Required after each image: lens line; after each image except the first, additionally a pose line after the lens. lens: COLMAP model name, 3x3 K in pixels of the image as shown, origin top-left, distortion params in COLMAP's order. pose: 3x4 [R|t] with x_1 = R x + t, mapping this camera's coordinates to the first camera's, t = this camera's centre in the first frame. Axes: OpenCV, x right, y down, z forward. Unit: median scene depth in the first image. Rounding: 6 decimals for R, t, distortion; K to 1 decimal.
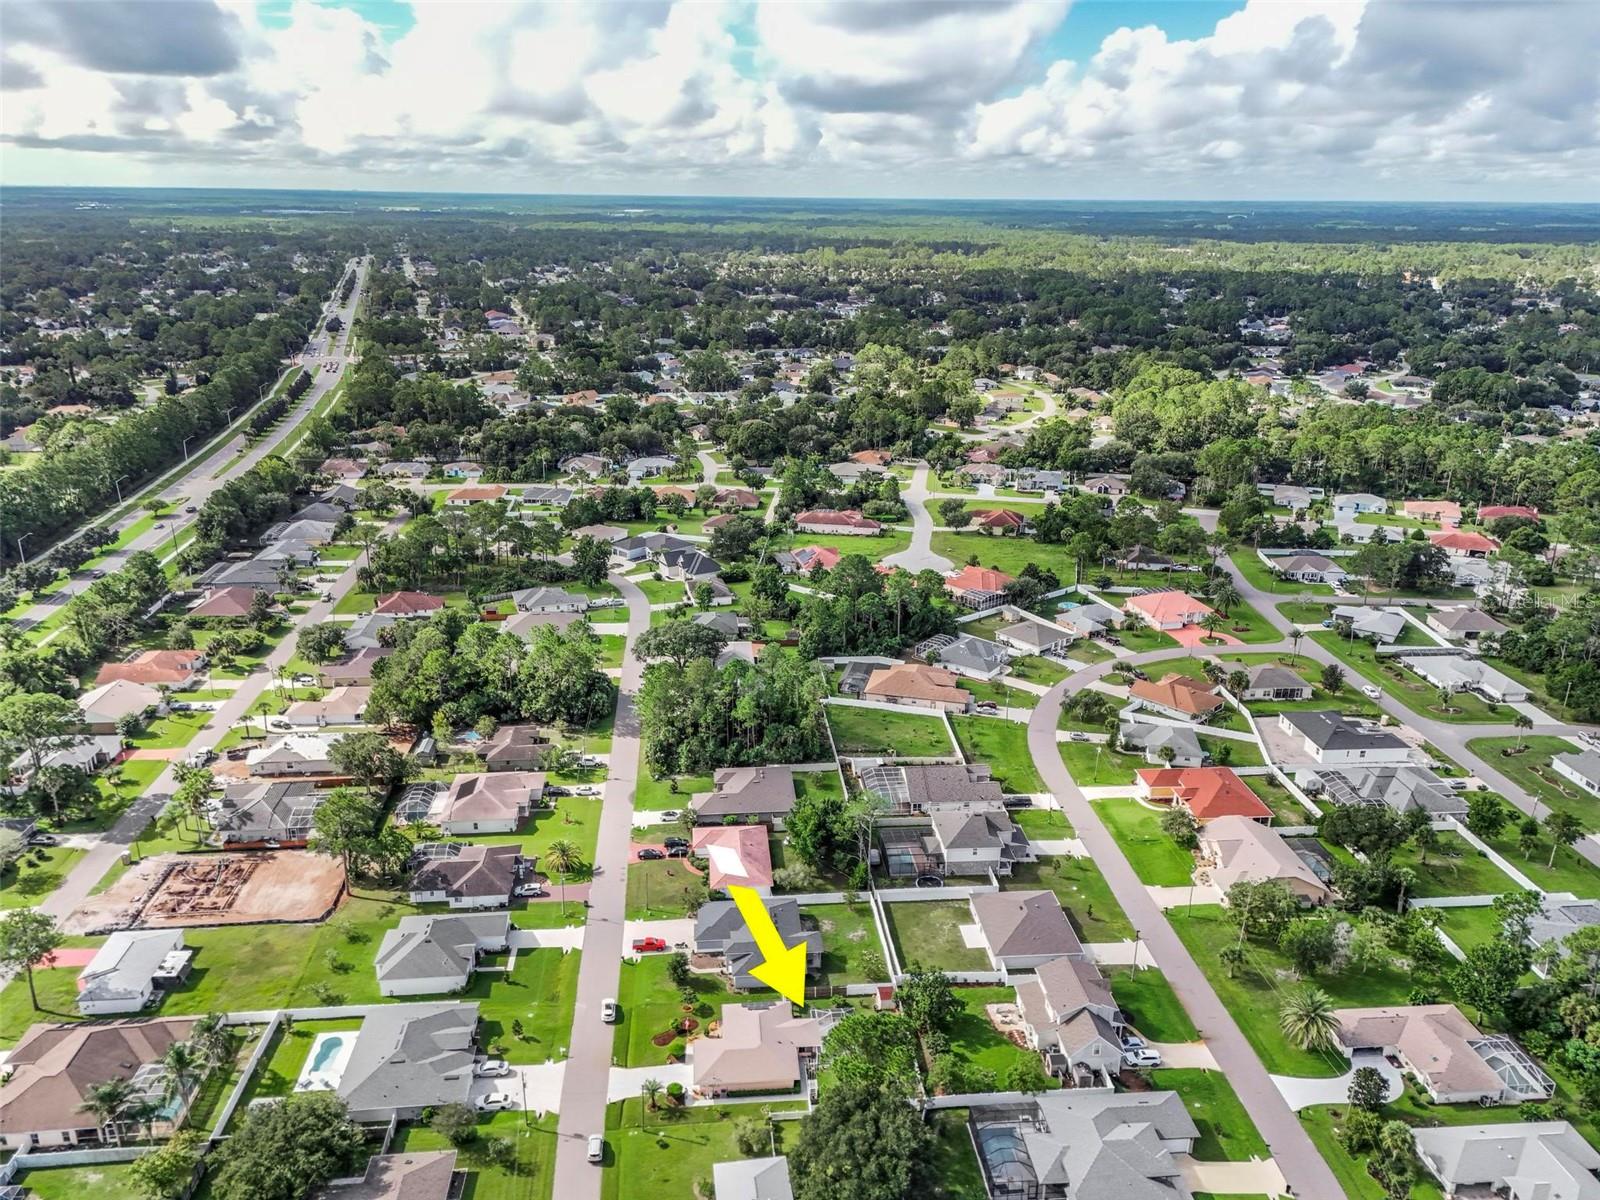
lens RADIAL K [[1173.9, 0, 800.0], [0, 1173.9, 600.0], [0, 0, 1]] dist [0.088744, -0.082815]
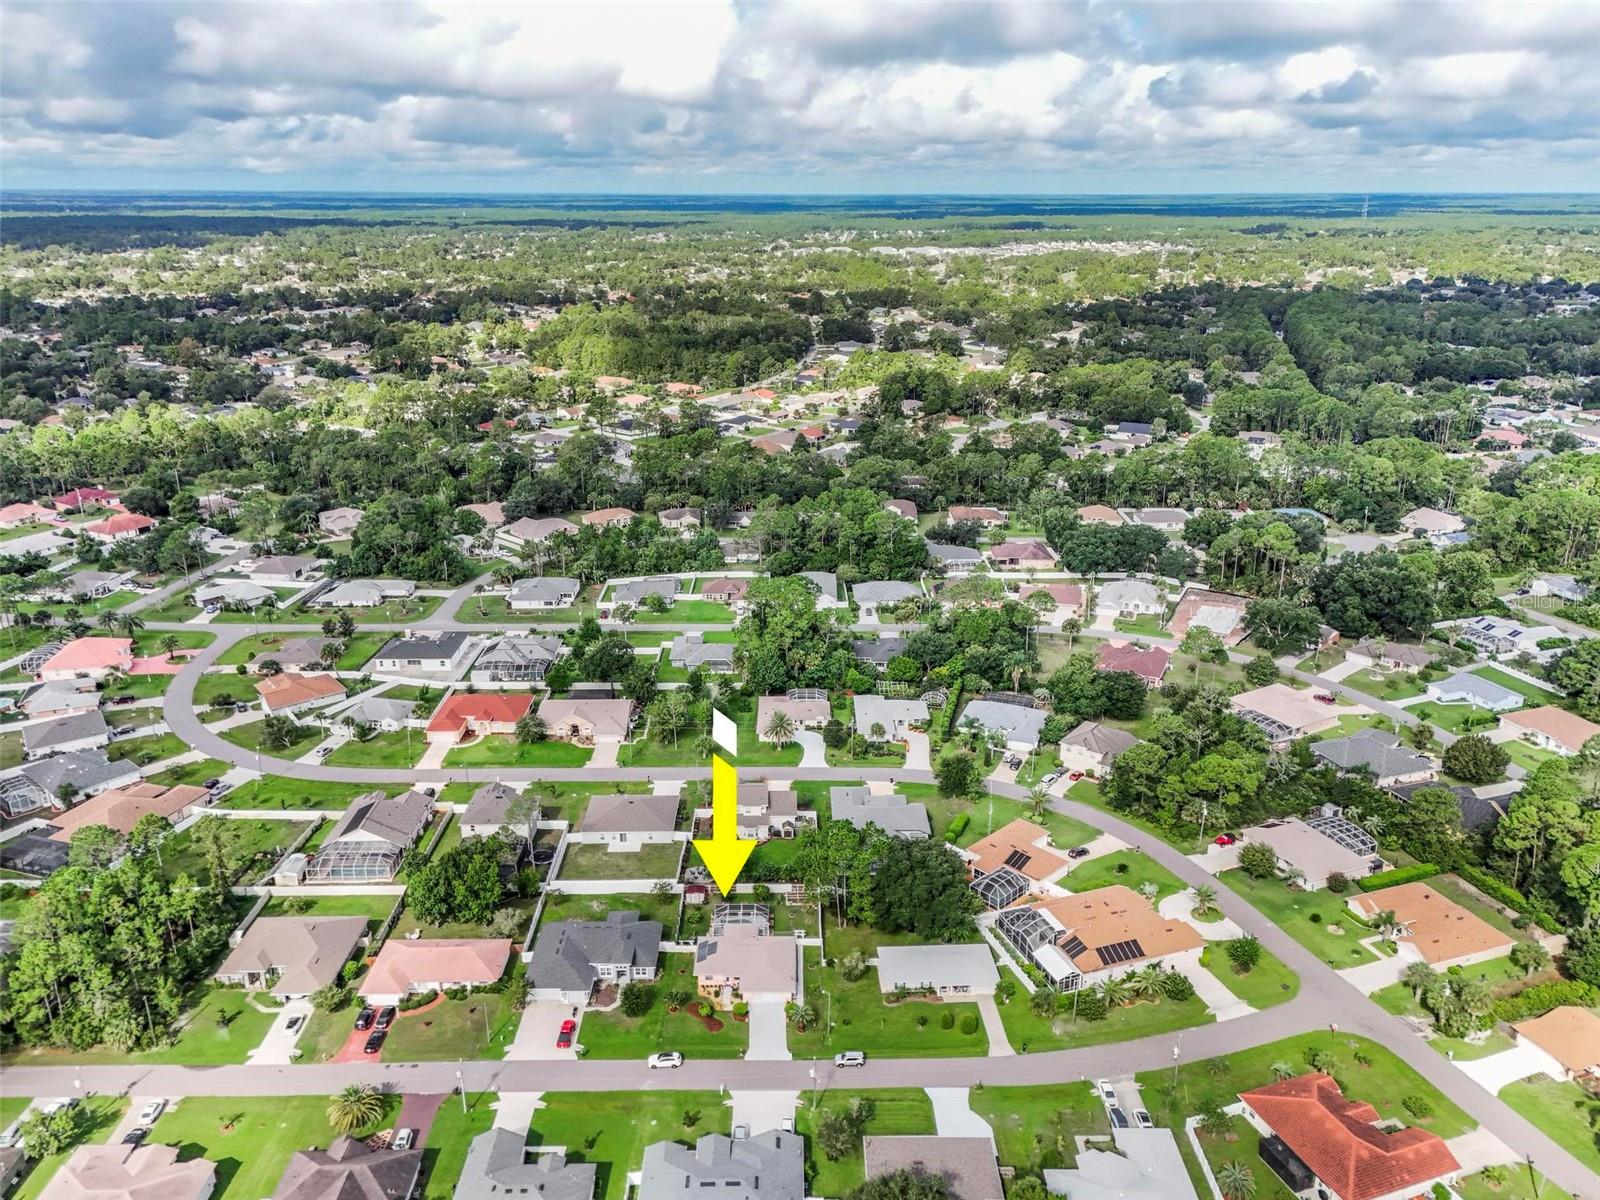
lens RADIAL K [[1188.9, 0, 800.0], [0, 1188.9, 600.0], [0, 0, 1]] dist [0.098387, -0.093375]
pose [[0.084387, -0.332624, 0.939276, -0.574975], [0.324946, 0.900293, 0.289625, -0.144986], [-0.941960, 0.280774, 0.184058, 0.372192]]
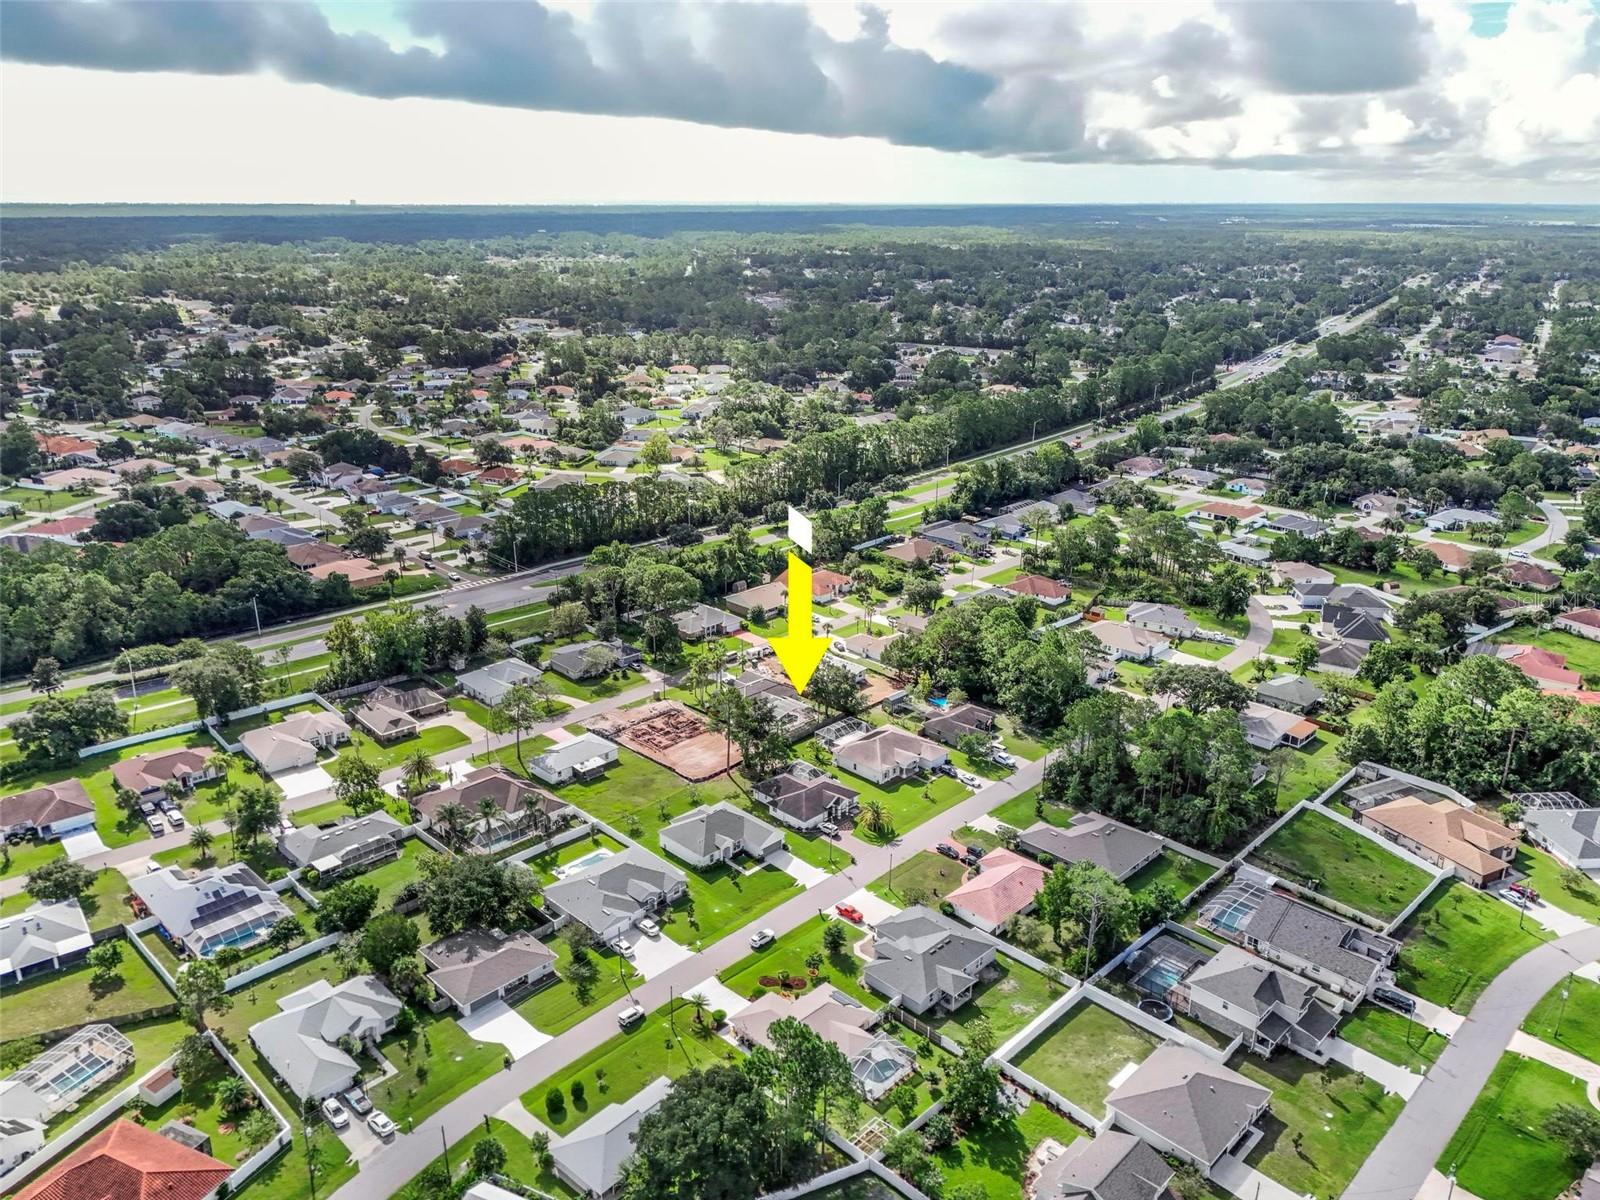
lens RADIAL K [[1173.9, 0, 800.0], [0, 1173.9, 600.0], [0, 0, 1]] dist [0.088744, -0.082815]
pose [[0.646218, 0.242906, -0.723463, 0.349463], [-0.251028, 0.962897, 0.099071, -0.043332], [0.720685, 0.117588, 0.683218, 0.148302]]
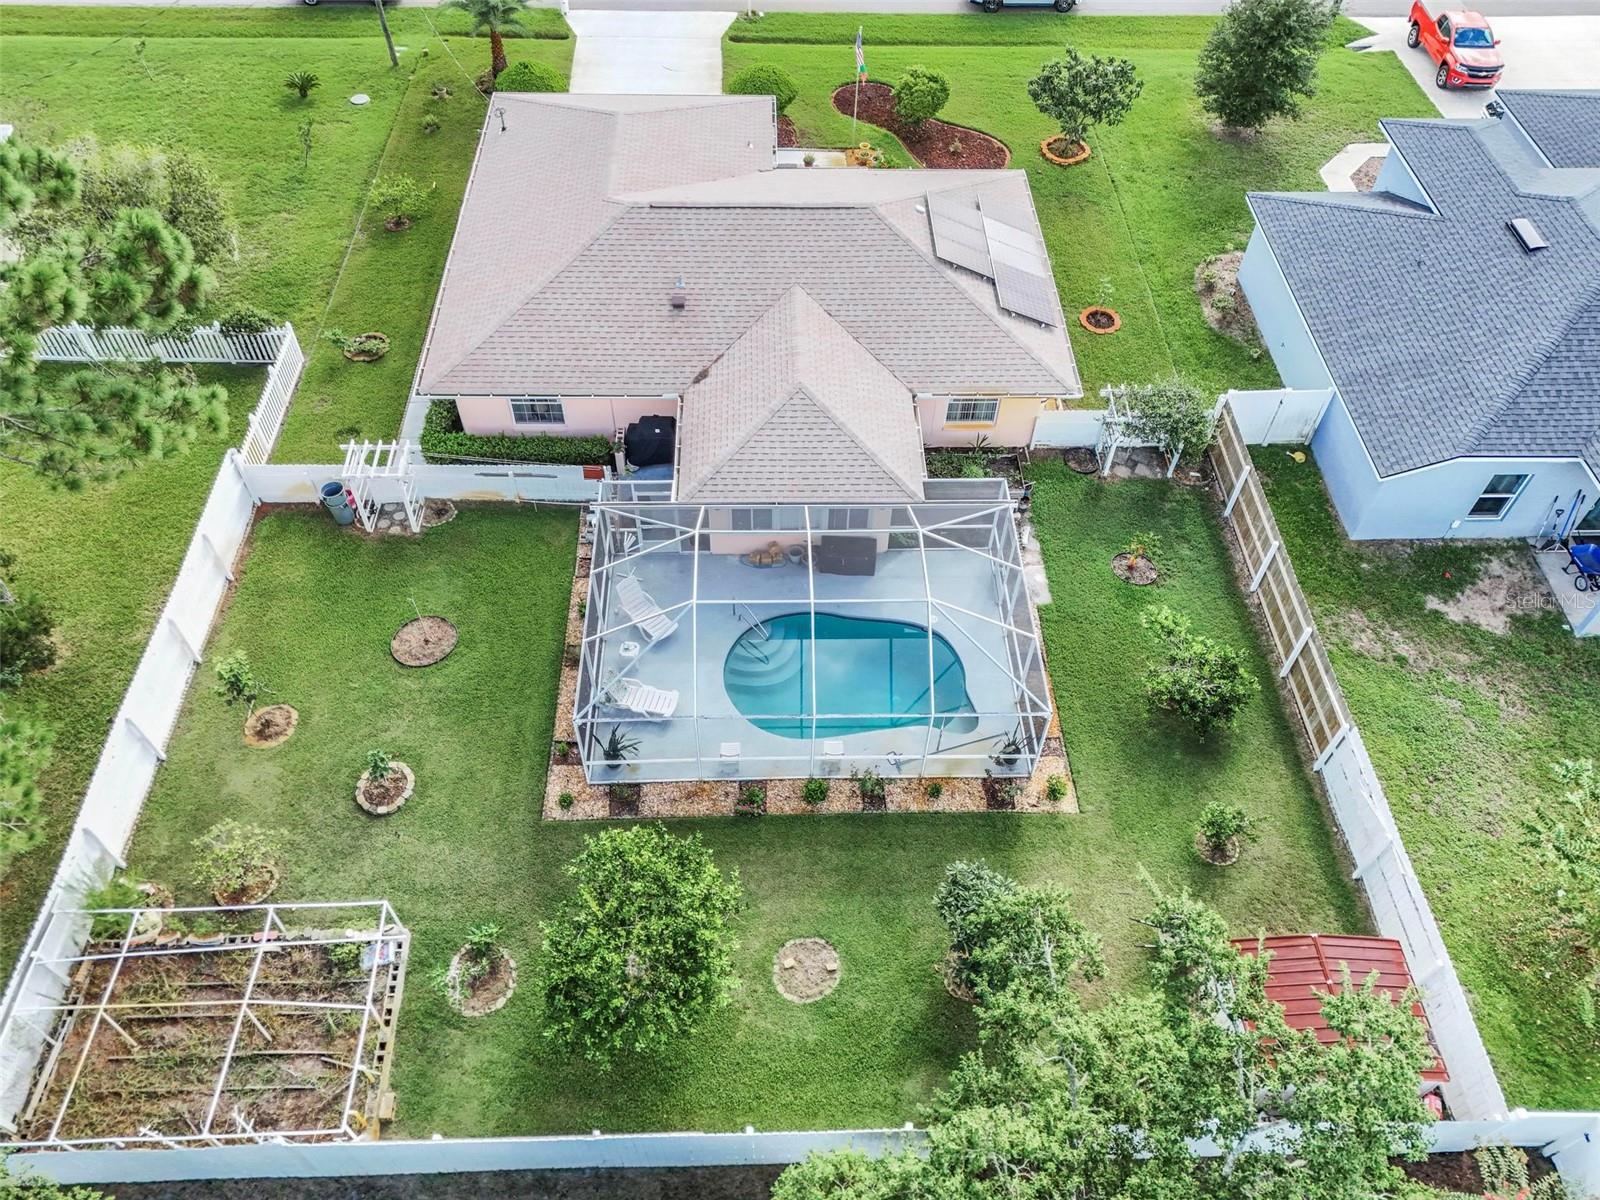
lens RADIAL K [[1173.9, 0, 800.0], [0, 1173.9, 600.0], [0, 0, 1]] dist [0.088744, -0.082815]
pose [[-0.065465, 0.764497, -0.641294, 0.073471], [-0.342538, 0.586404, 0.734029, 0.150360], [0.937220, 0.267721, 0.223480, 0.565670]]
